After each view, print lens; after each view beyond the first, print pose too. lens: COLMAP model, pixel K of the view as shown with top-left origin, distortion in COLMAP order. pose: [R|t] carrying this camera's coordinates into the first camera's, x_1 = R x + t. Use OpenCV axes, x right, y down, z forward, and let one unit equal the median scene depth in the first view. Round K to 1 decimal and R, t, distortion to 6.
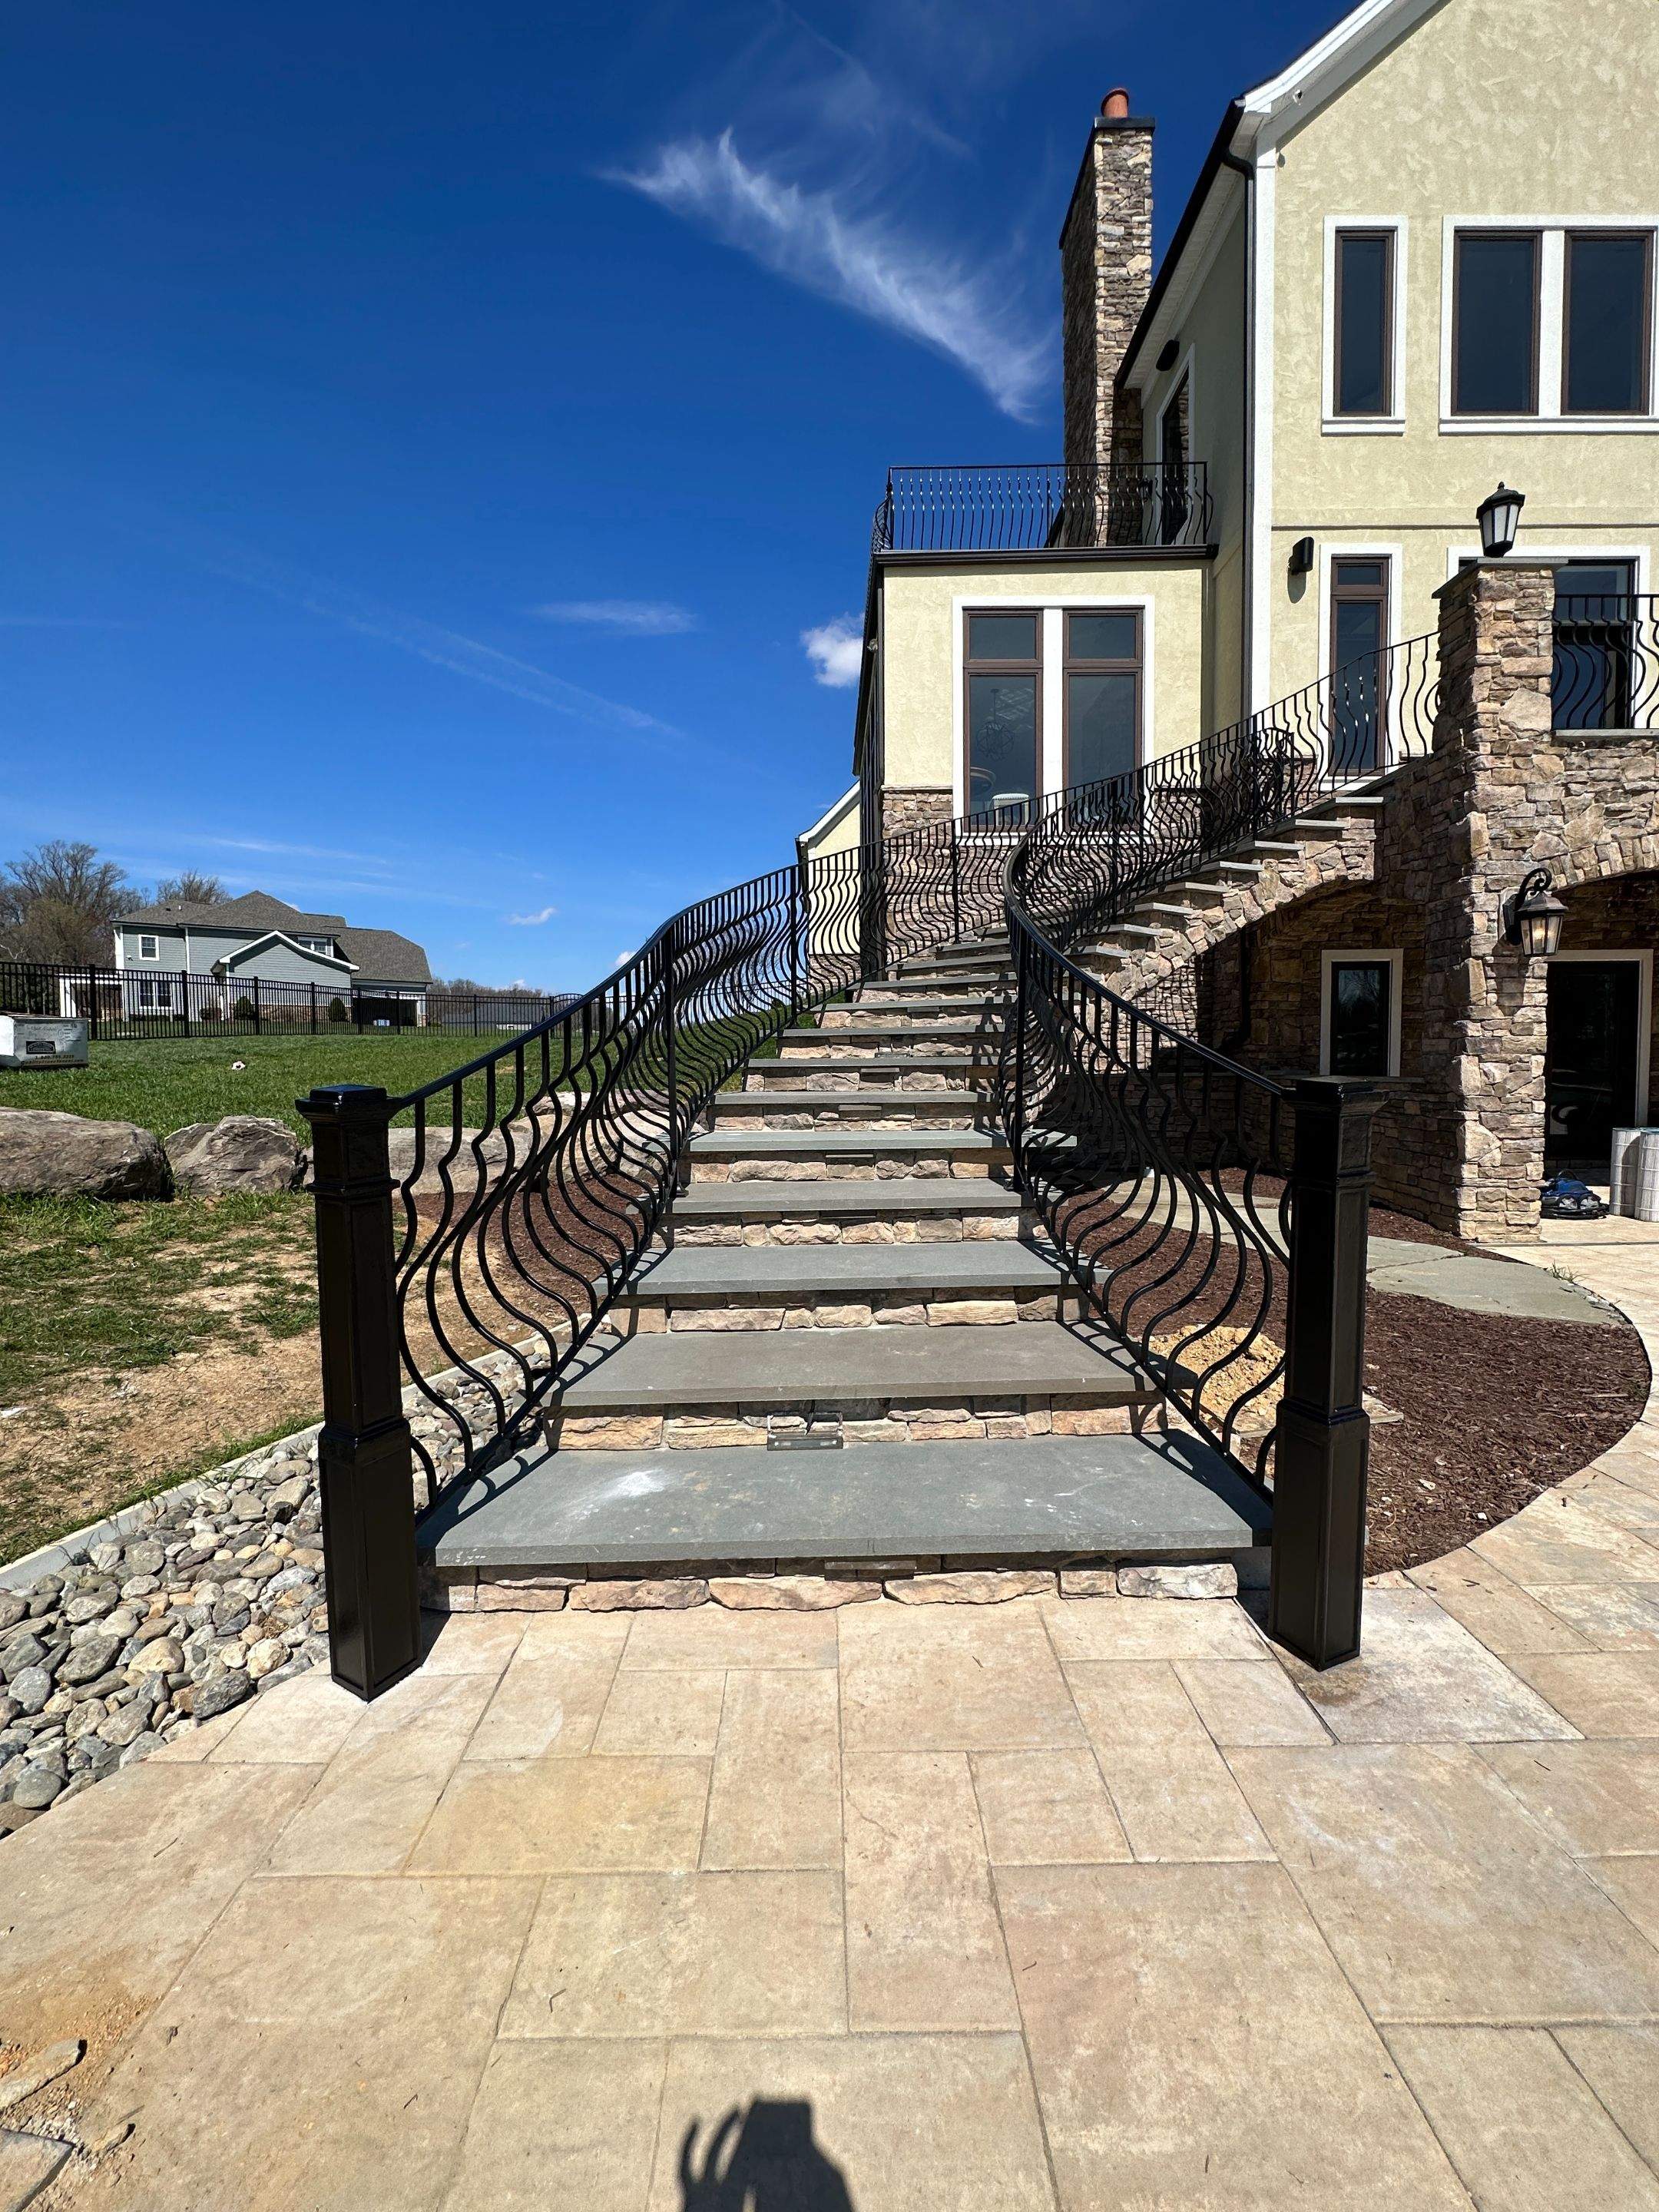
lens RADIAL K [[882.7, 0, 828.3], [0, 882.7, 1102.1], [0, 0, 1]] dist [-0.002345, 0.000634]
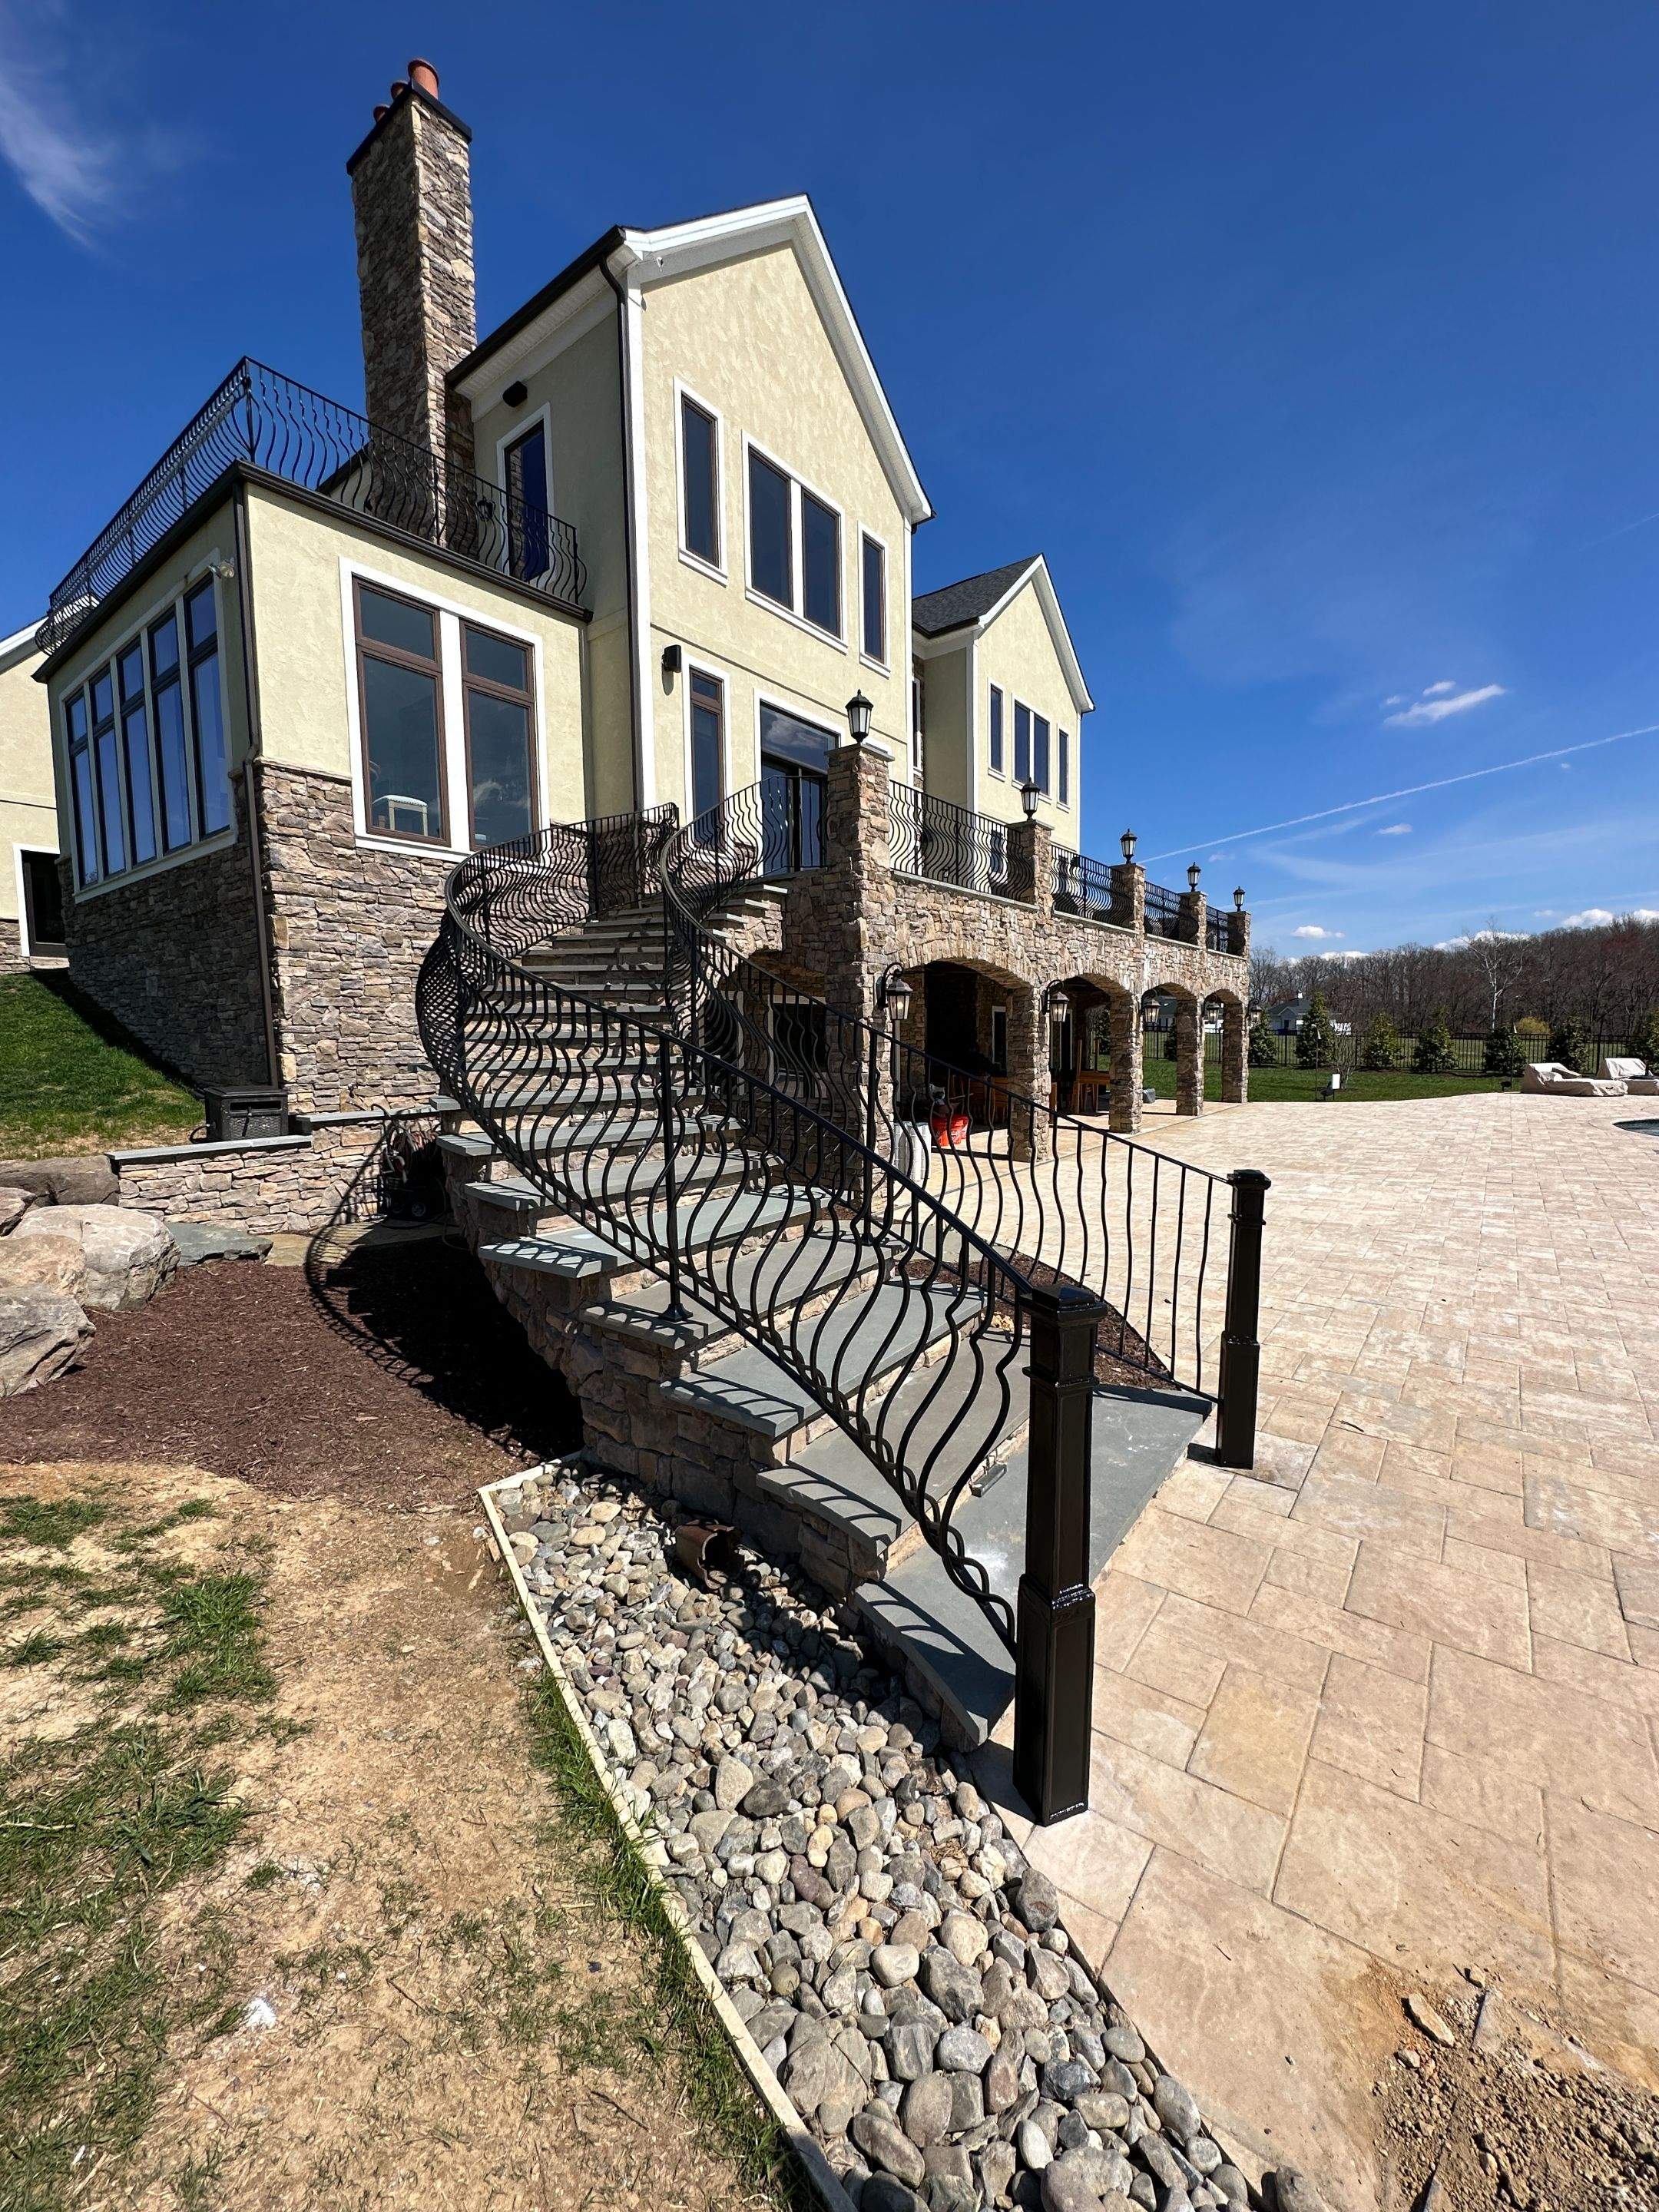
lens RADIAL K [[882.7, 0, 828.0], [0, 882.7, 1102.7], [0, 0, 1]] dist [-0.002345, 0.000634]
pose [[0.610339, -0.059473, 0.789905, -0.455359], [0.042590, 0.998199, 0.042247, -0.088807], [-0.790995, 0.007857, 0.611772, 0.158485]]
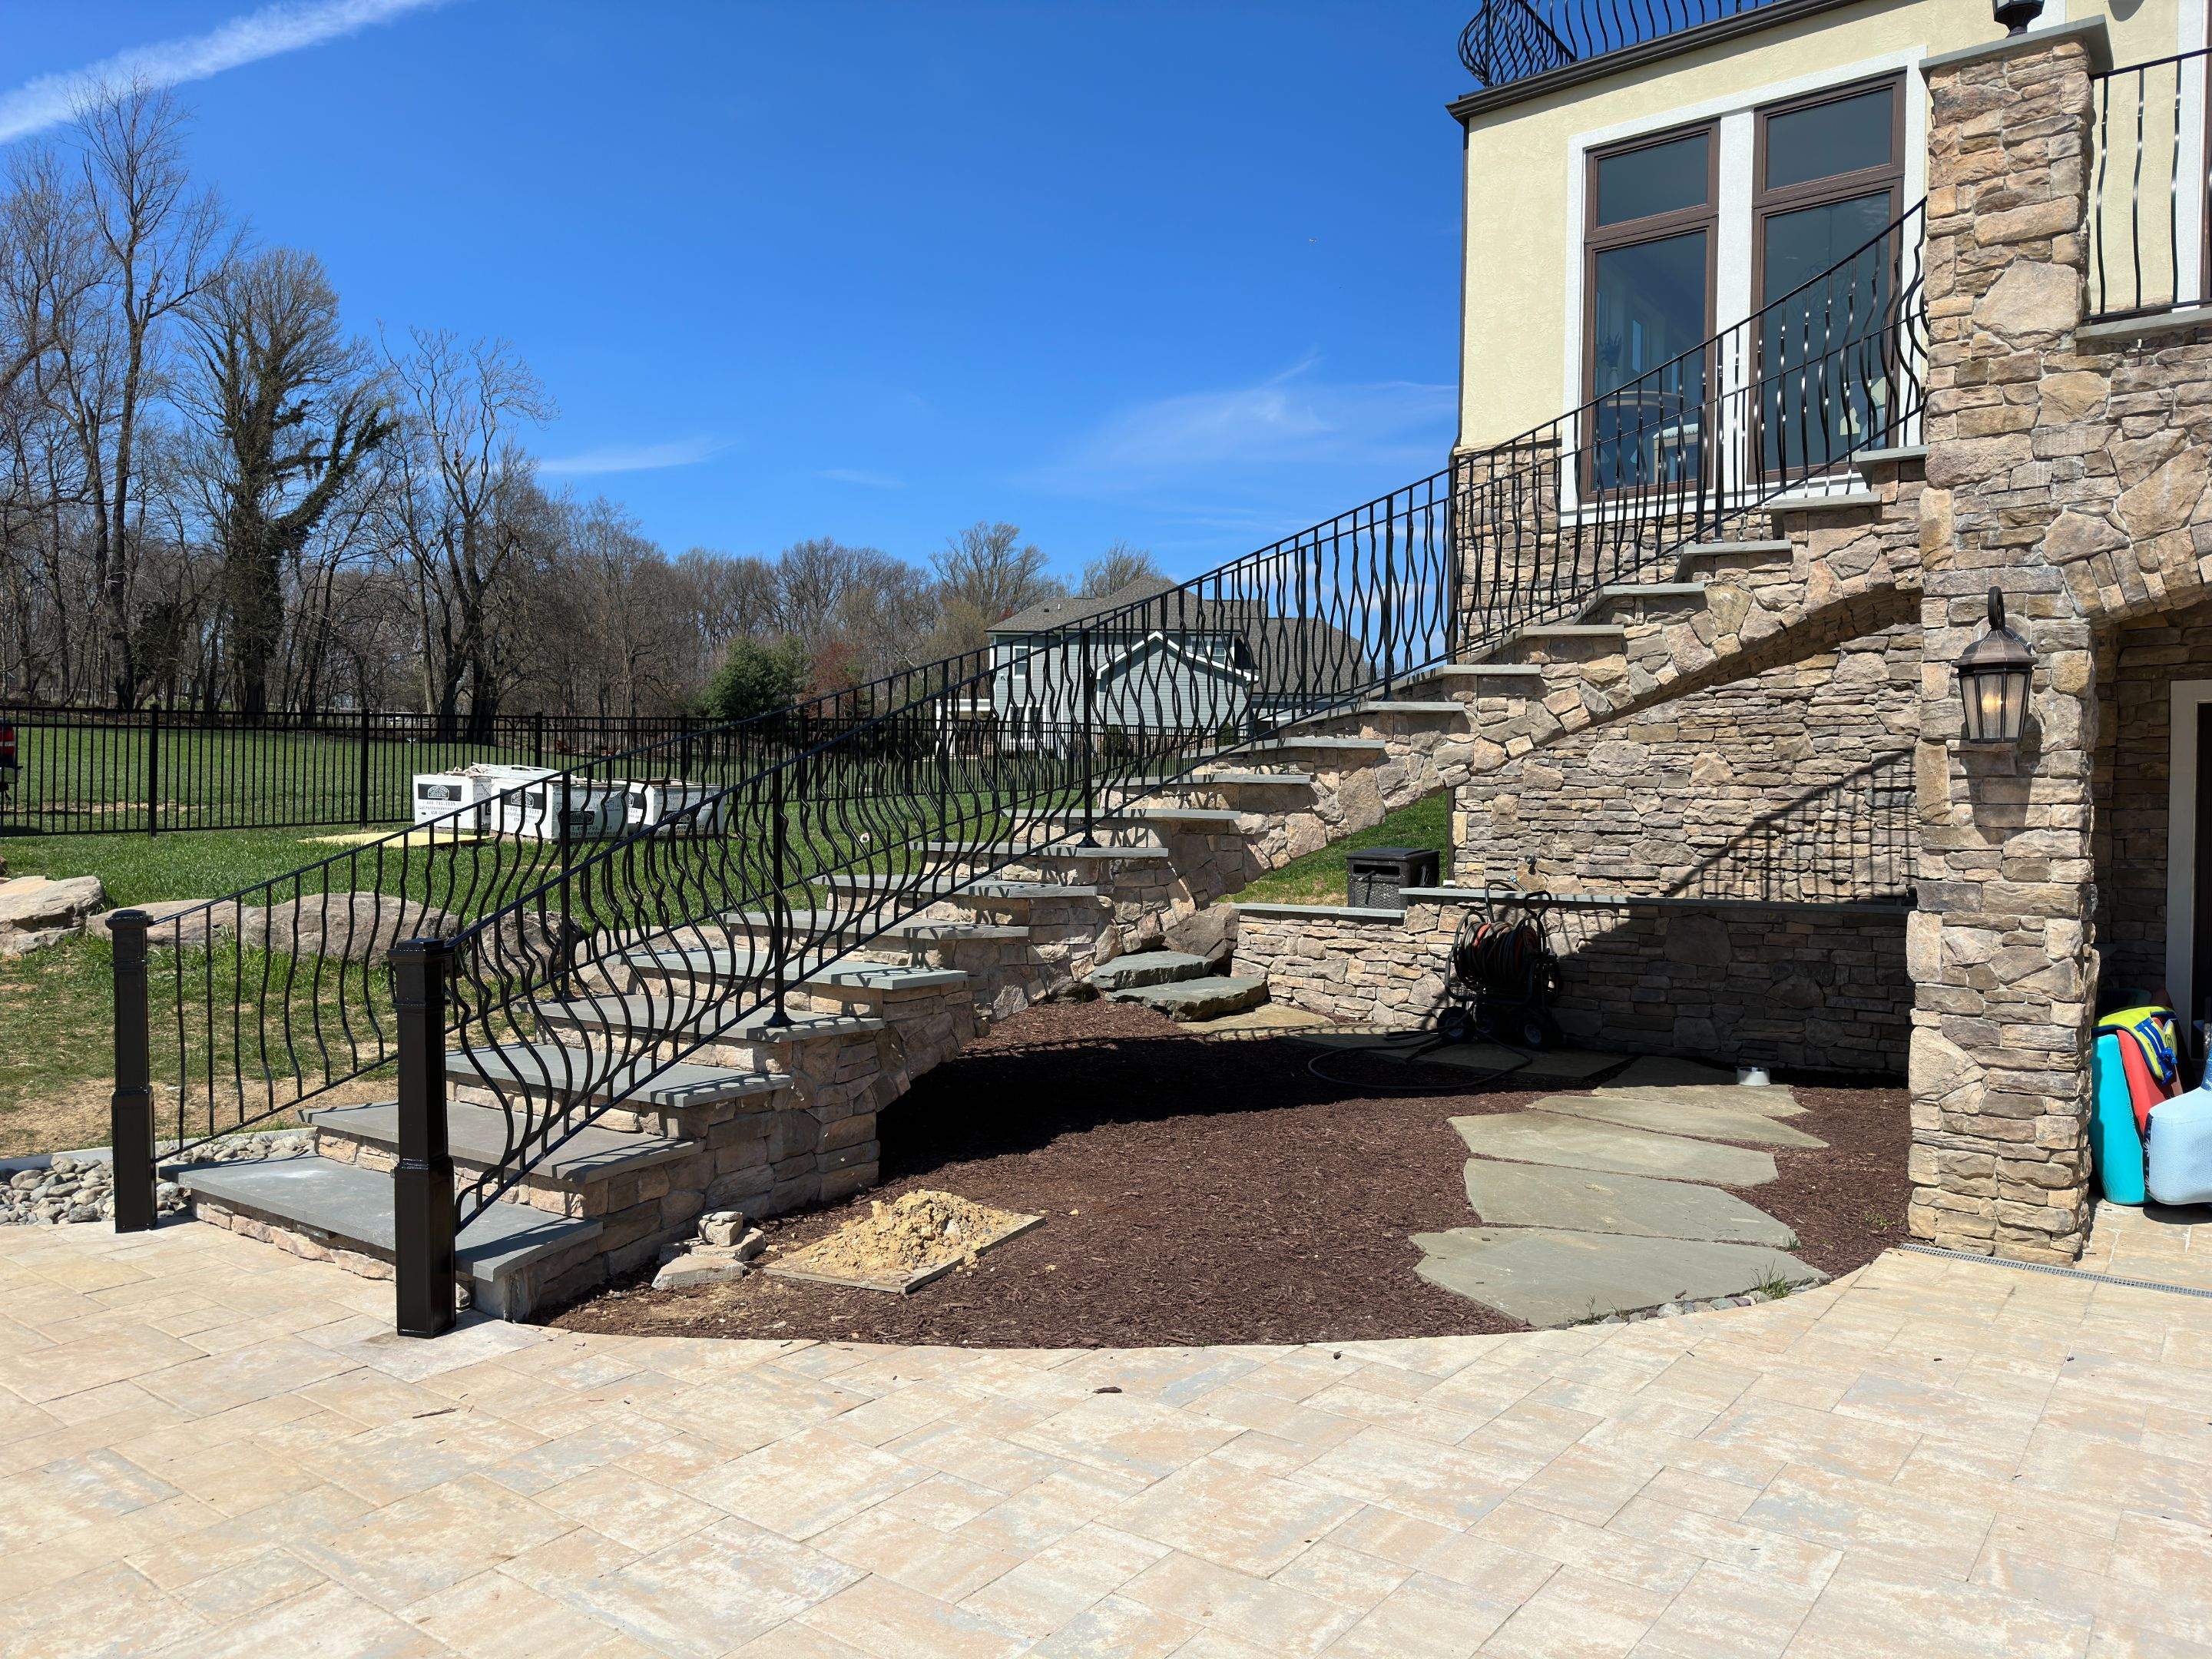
lens RADIAL K [[1544.3, 0, 1097.0], [0, 1544.3, 836.3], [0, 0, 1]] dist [0.058563, -0.068974]
pose [[0.795645, 0.025686, -0.605218, 0.911668], [-0.044209, 0.998899, -0.015725, -0.062273], [0.604148, 0.039268, 0.795904, -0.125847]]
